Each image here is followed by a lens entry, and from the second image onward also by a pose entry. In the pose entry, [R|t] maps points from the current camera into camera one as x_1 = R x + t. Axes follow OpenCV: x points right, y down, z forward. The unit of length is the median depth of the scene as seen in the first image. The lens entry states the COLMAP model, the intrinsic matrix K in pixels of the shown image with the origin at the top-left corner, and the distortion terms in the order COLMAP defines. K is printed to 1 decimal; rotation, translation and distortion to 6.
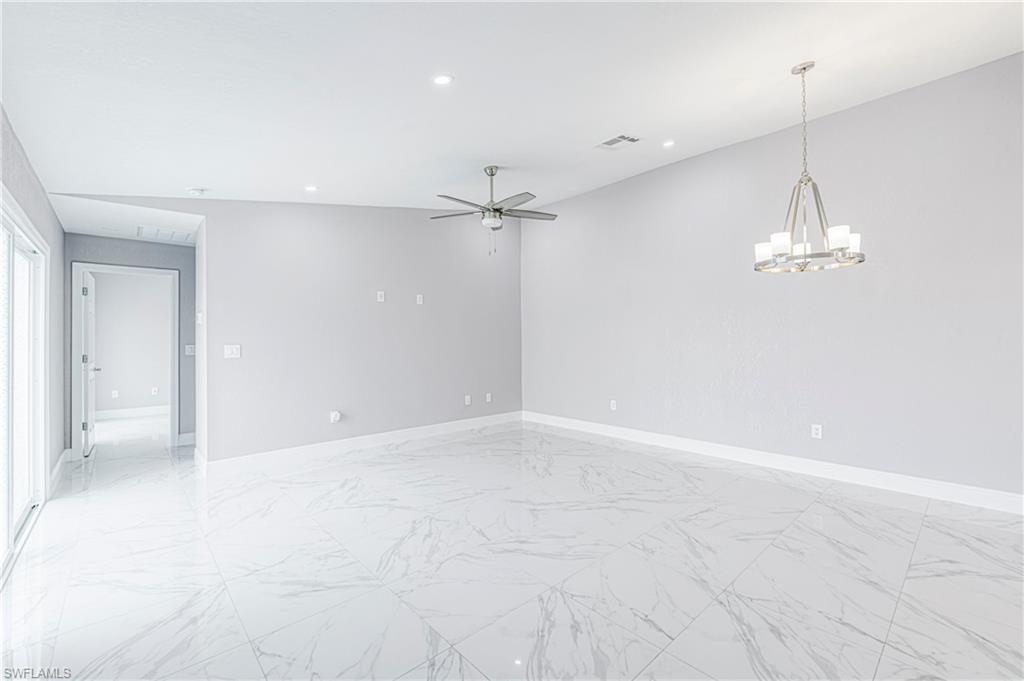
lens RADIAL K [[431.8, 0, 514.9], [0, 431.8, 334.0], [0, 0, 1]] dist [-0.003275, -0.000607]
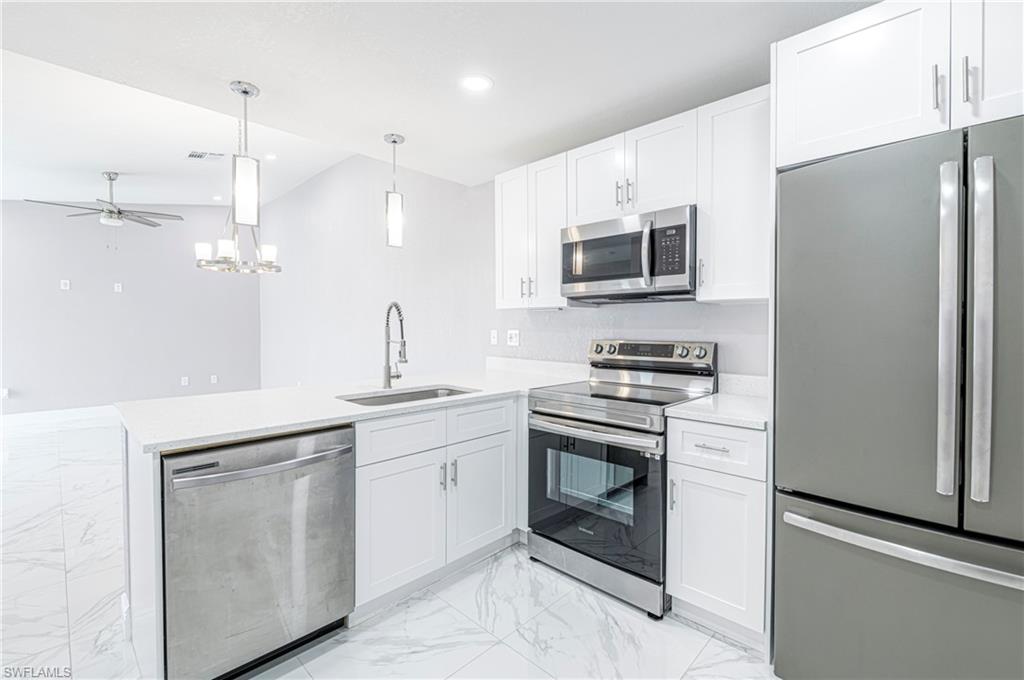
lens RADIAL K [[449.8, 0, 512.7], [0, 449.8, 335.7], [0, 0, 1]] dist [0.002309, -0.000722]
pose [[0.998635, 0.013552, 0.050442, 1.220694], [-0.014972, 0.999499, 0.027876, -0.010133], [-0.050039, -0.028593, 0.998338, -0.318877]]
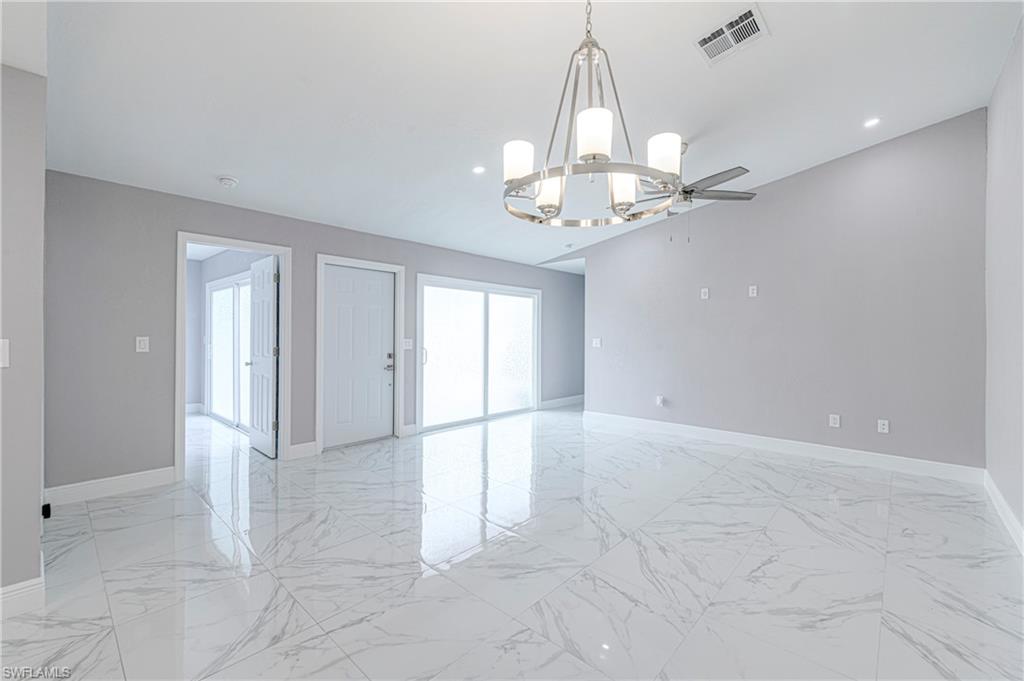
lens RADIAL K [[427.2, 0, 513.2], [0, 427.2, 336.2], [0, 0, 1]] dist [0.001028, -0.000085]
pose [[0.079529, 0.010163, -0.996781, 1.046010], [0.004268, 0.999935, 0.010536, 0.000604], [0.996823, -0.005092, 0.079481, 0.749723]]
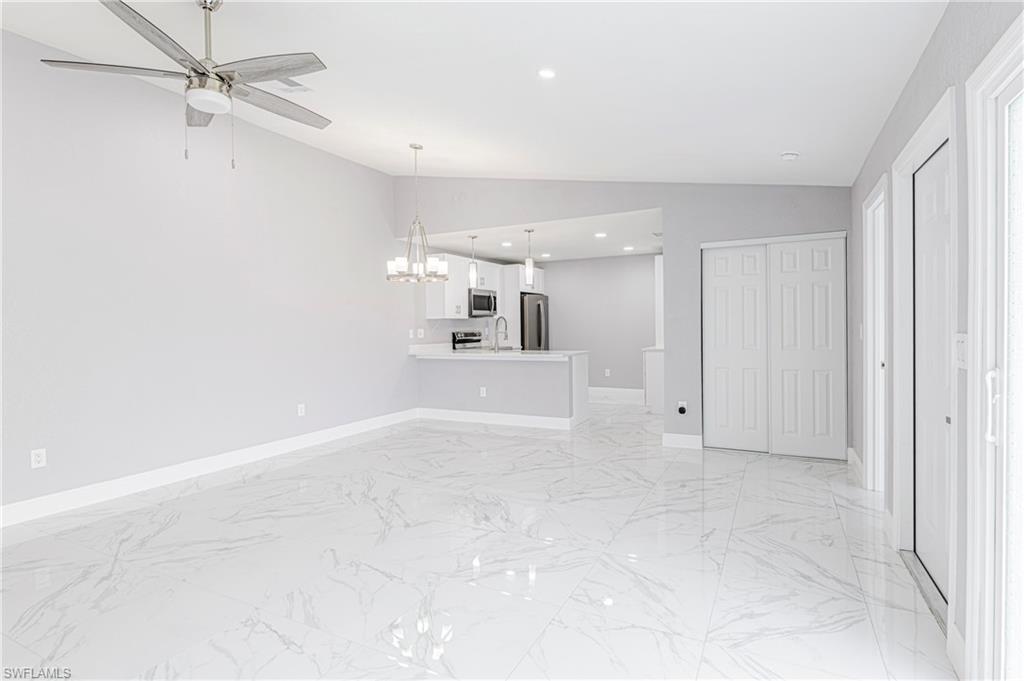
lens RADIAL K [[509.4, 0, 521.6], [0, 509.4, 340.0], [0, 0, 1]] dist [0.017452, -0.019024]
pose [[-0.353444, -0.011737, 0.935382, -0.972097], [0.008510, 0.999840, 0.015762, 0.021849], [-0.935417, 0.013531, -0.353287, 1.122759]]
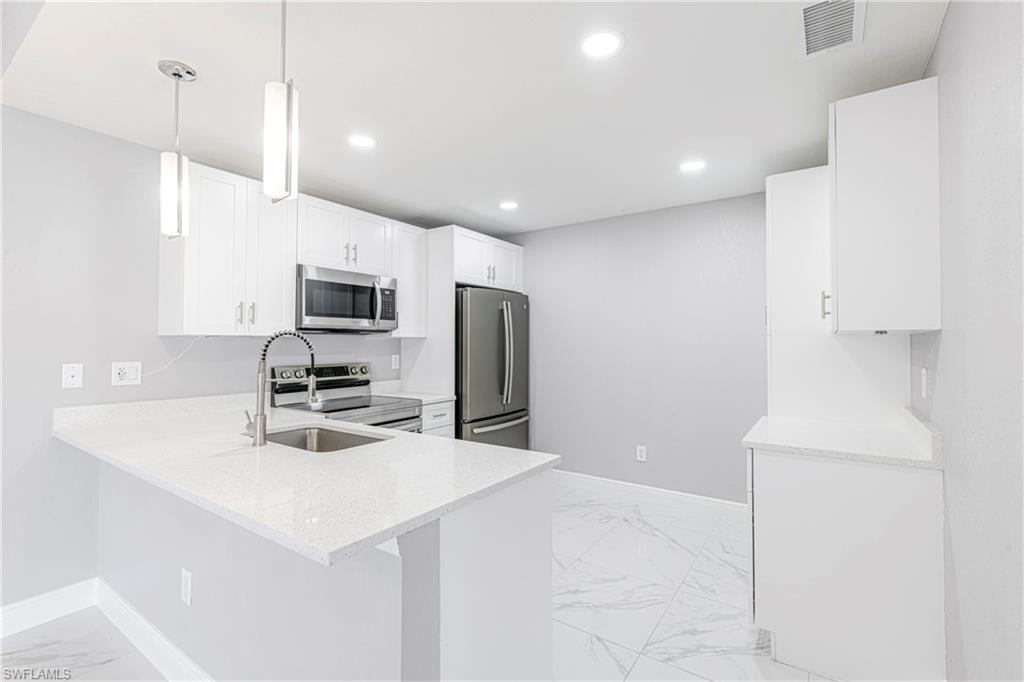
lens RADIAL K [[449.8, 0, 512.7], [0, 449.8, 336.7], [0, 0, 1]] dist [0.002309, -0.000722]
pose [[-0.223351, 0.024413, 0.974432, 0.401234], [-0.008795, 0.999595, -0.027060, -0.021957], [-0.974698, -0.014614, -0.223046, 0.288054]]
